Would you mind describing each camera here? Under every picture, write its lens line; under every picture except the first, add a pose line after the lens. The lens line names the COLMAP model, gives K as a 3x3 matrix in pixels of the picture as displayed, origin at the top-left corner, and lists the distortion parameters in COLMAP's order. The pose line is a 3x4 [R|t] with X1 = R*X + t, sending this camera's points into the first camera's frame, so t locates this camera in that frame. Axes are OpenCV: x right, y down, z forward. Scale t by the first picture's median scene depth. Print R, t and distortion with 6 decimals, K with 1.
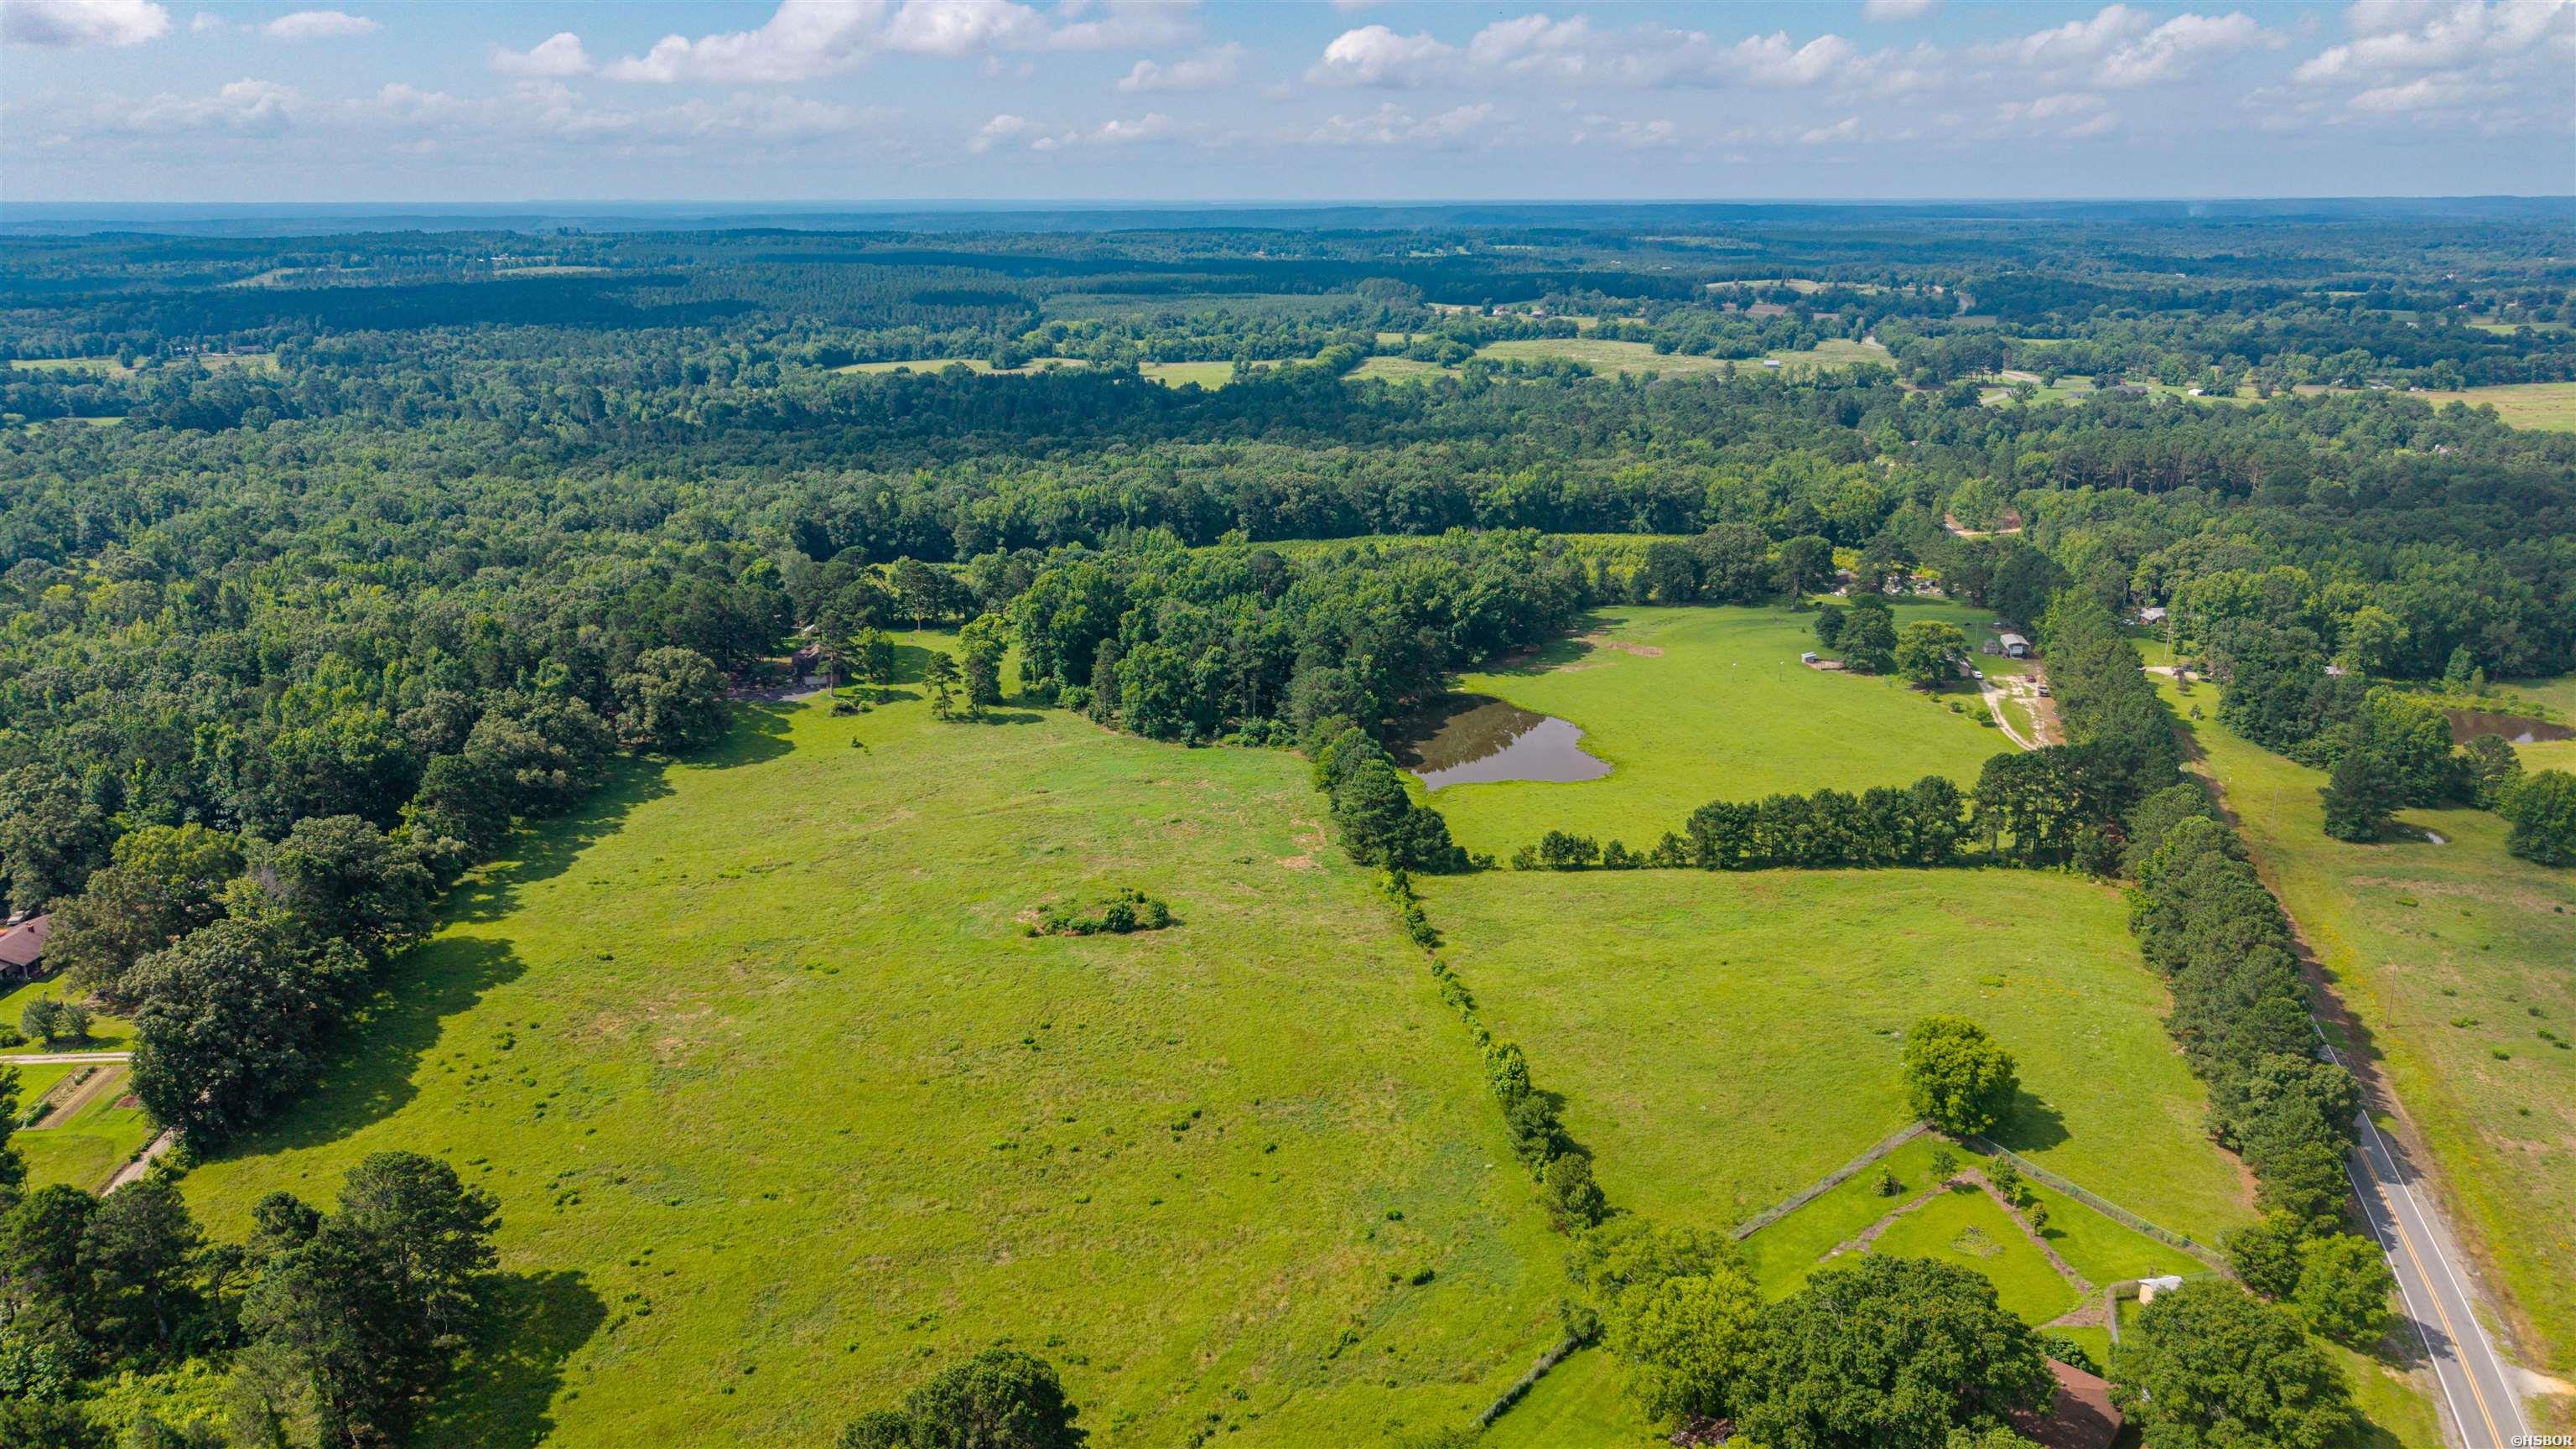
lens RADIAL K [[1715.7, 0, 1297.6], [0, 1715.7, 733.0], [0, 0, 1]] dist [0.016862, -0.018508]
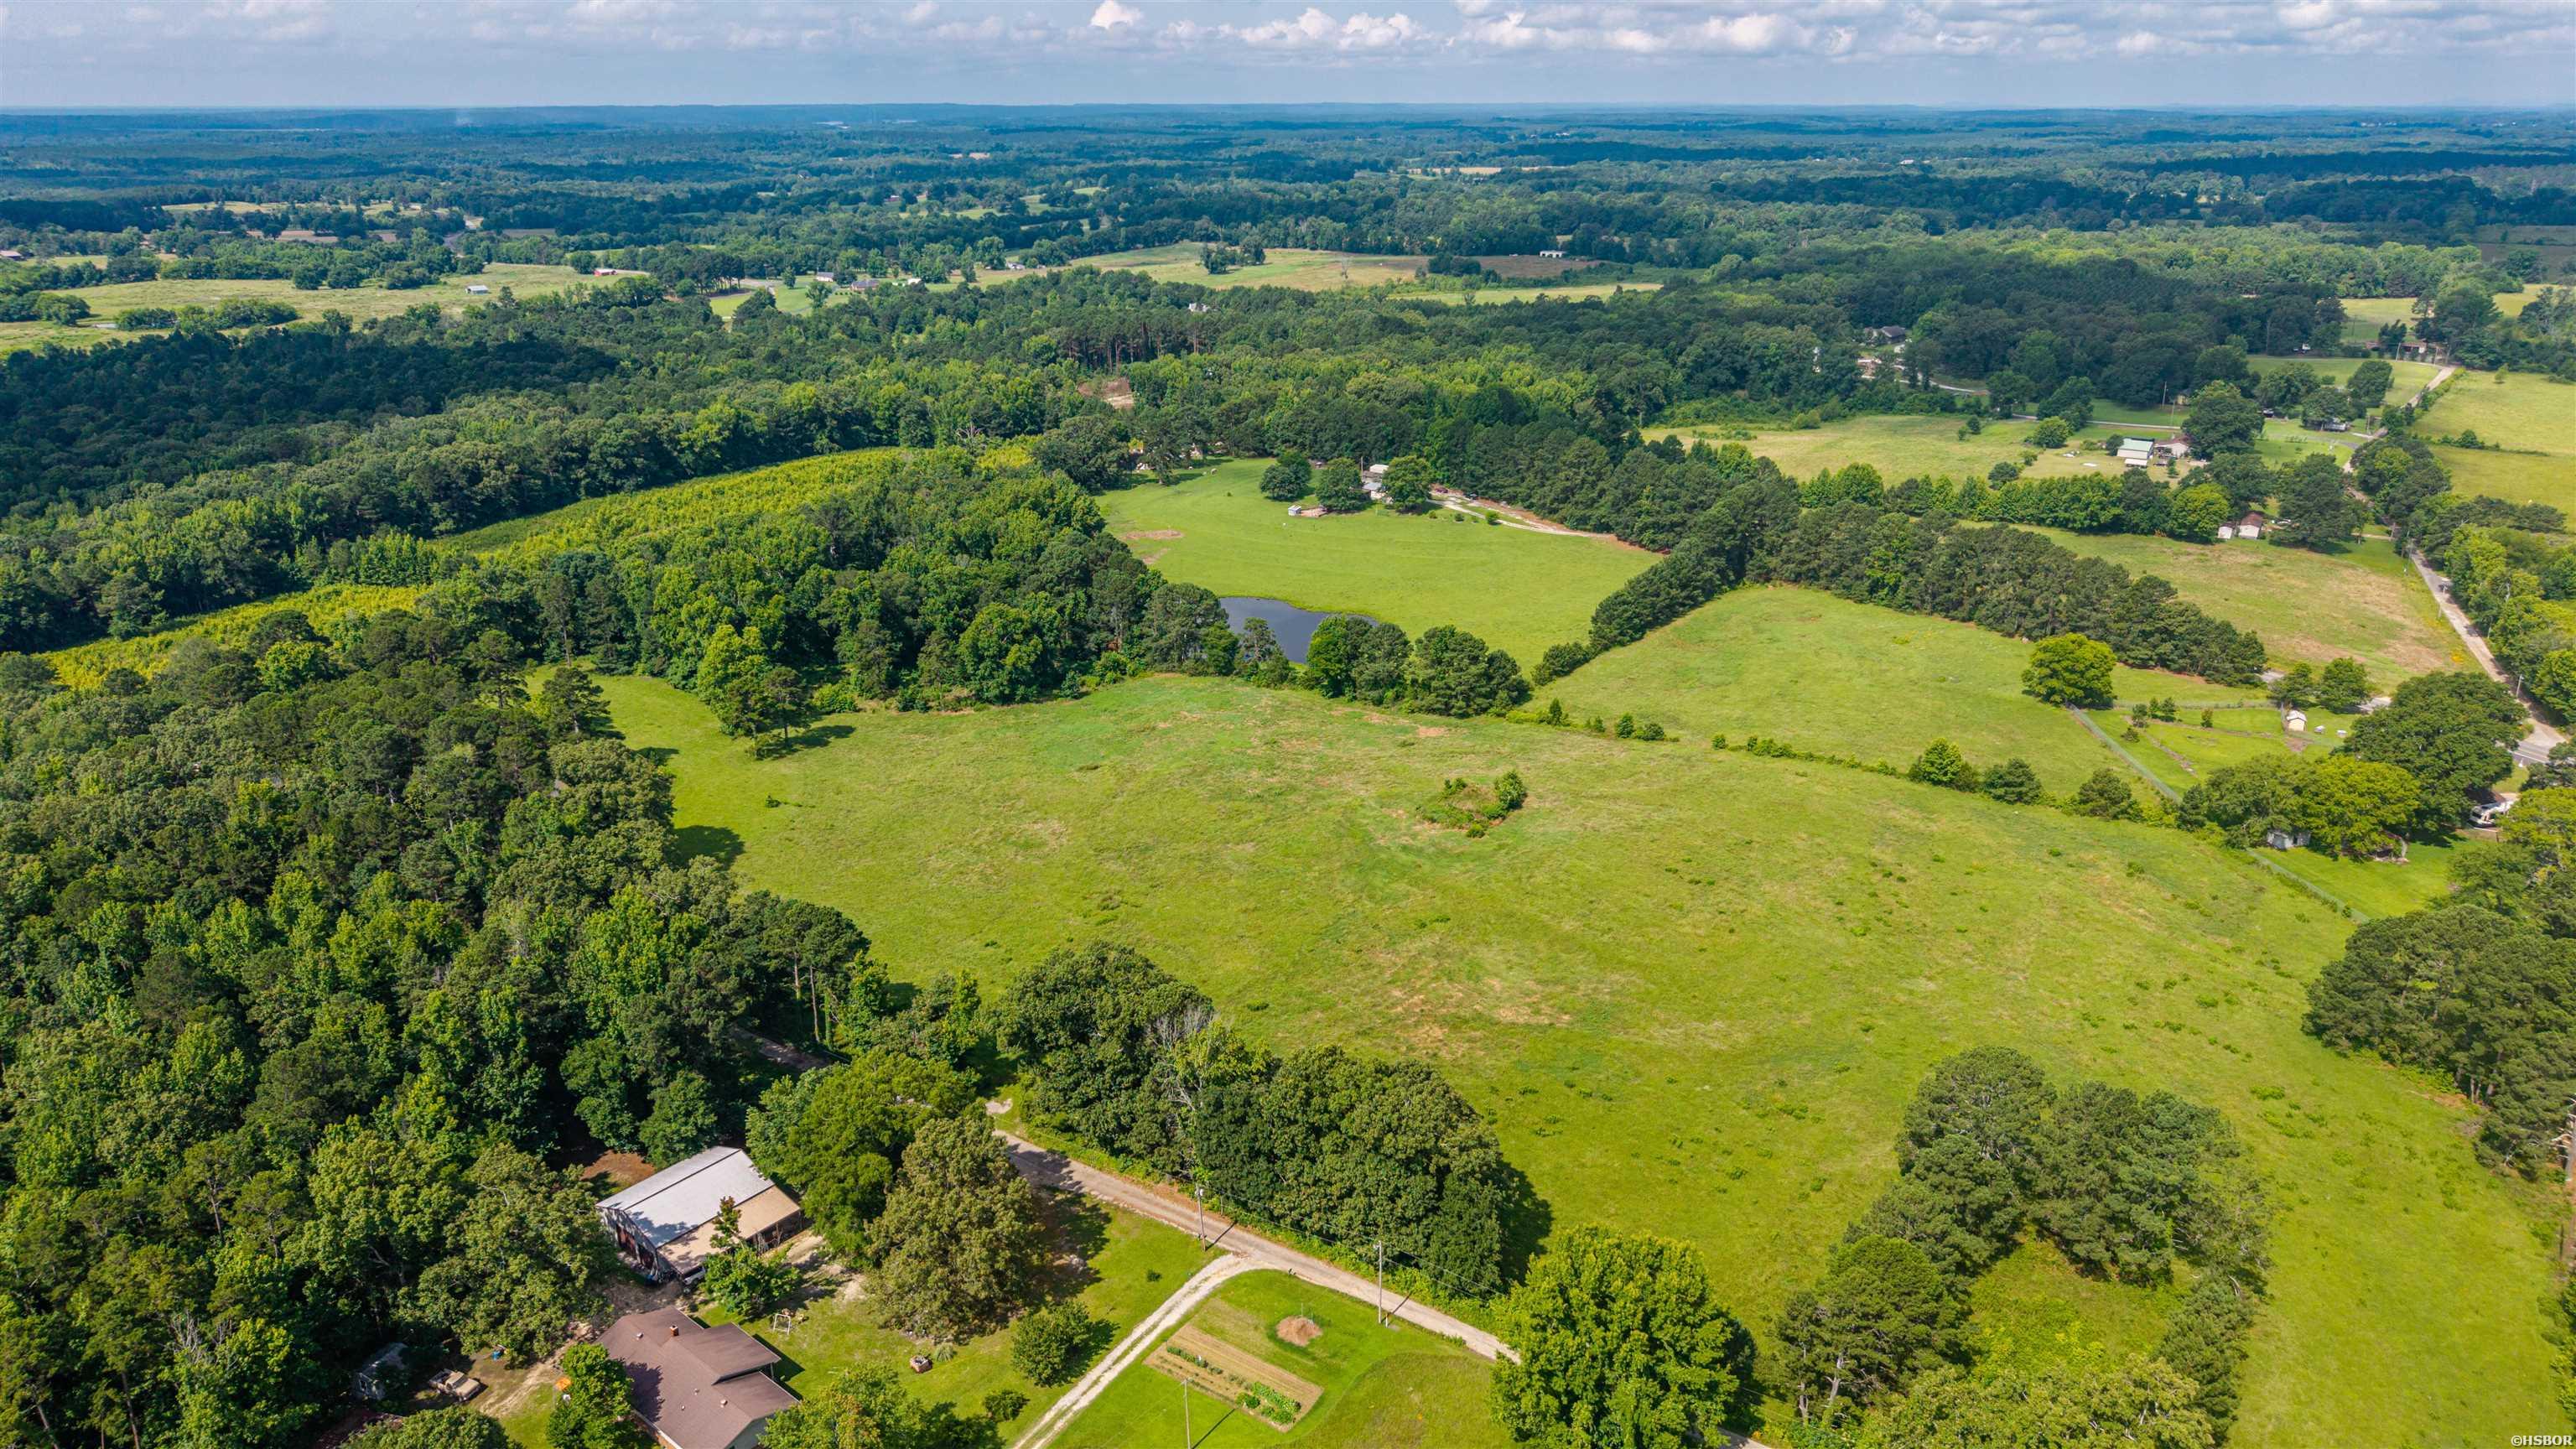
lens RADIAL K [[1715.7, 0, 1297.6], [0, 1715.7, 733.0], [0, 0, 1]] dist [0.016862, -0.018508]
pose [[0.606539, -0.274061, 0.746325, -0.522600], [0.237981, 0.958254, 0.158476, -0.070086], [-0.758601, 0.081489, 0.646439, 0.225259]]
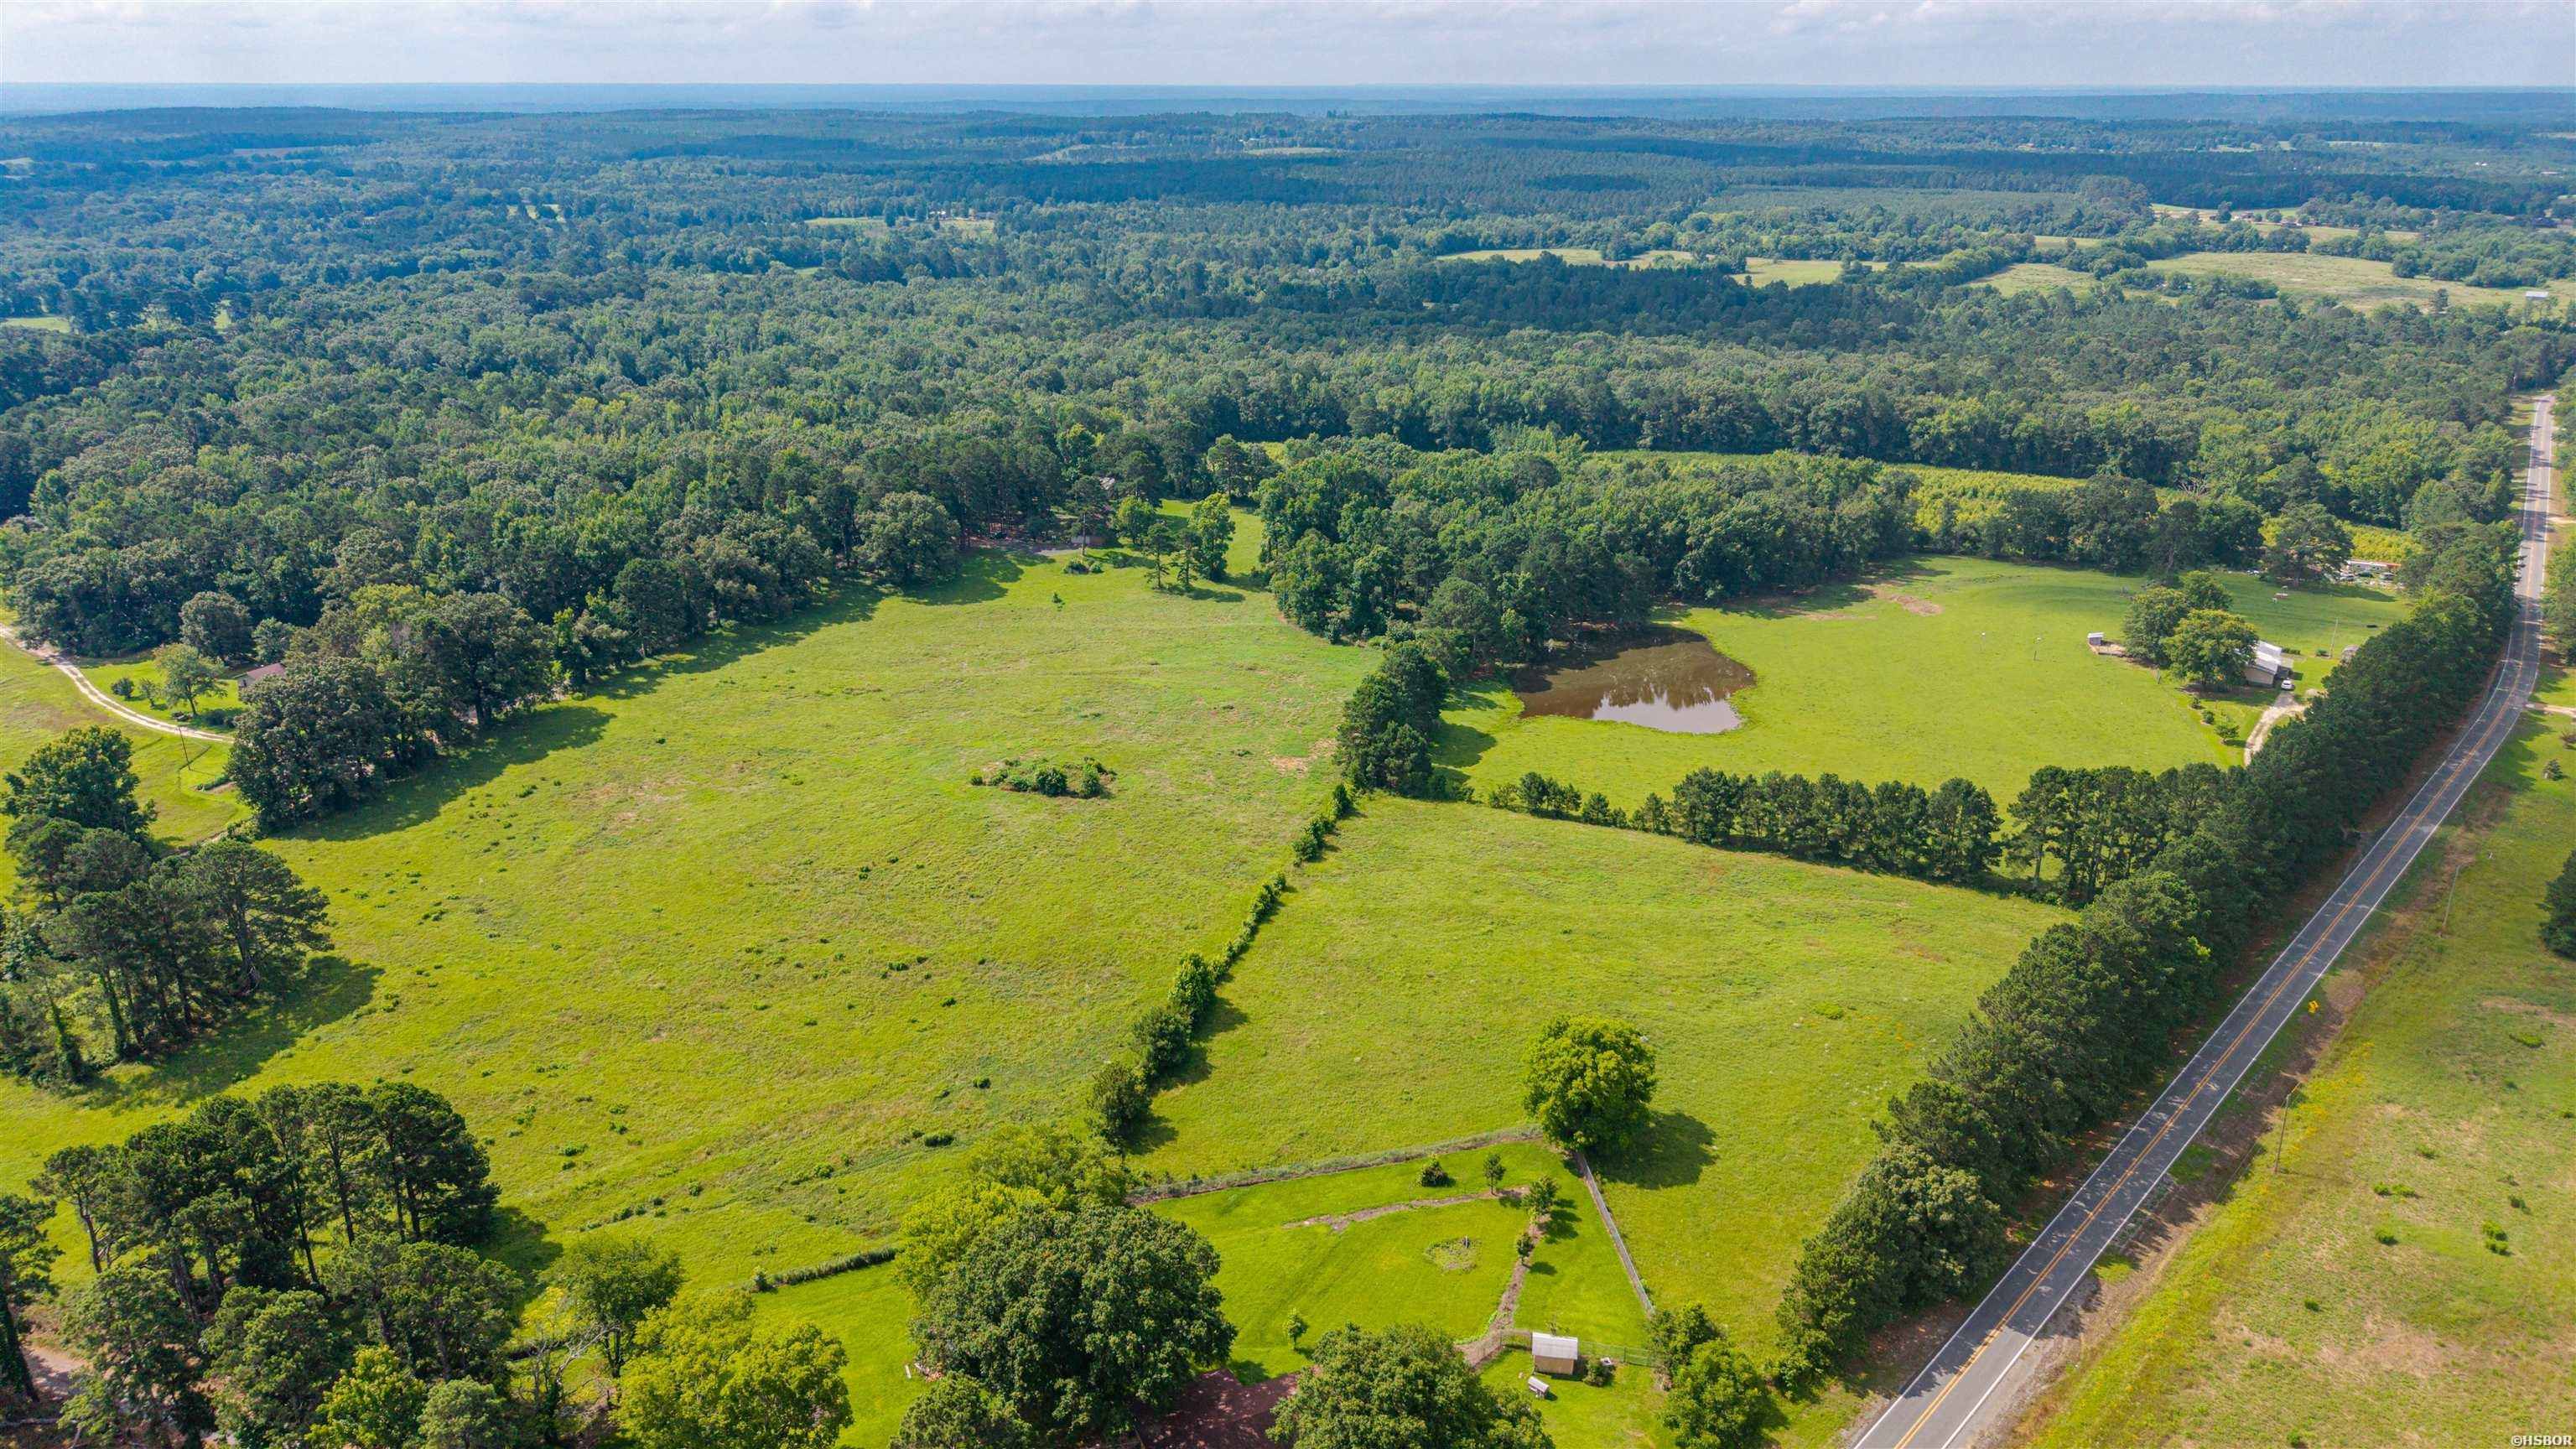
lens RADIAL K [[1715.7, 0, 1297.6], [0, 1715.7, 733.0], [0, 0, 1]] dist [0.016862, -0.018508]
pose [[0.906149, 0.152260, -0.394603, 0.243656], [-0.128175, 0.987940, 0.086866, -0.017910], [0.403070, -0.028136, 0.914737, 0.052187]]
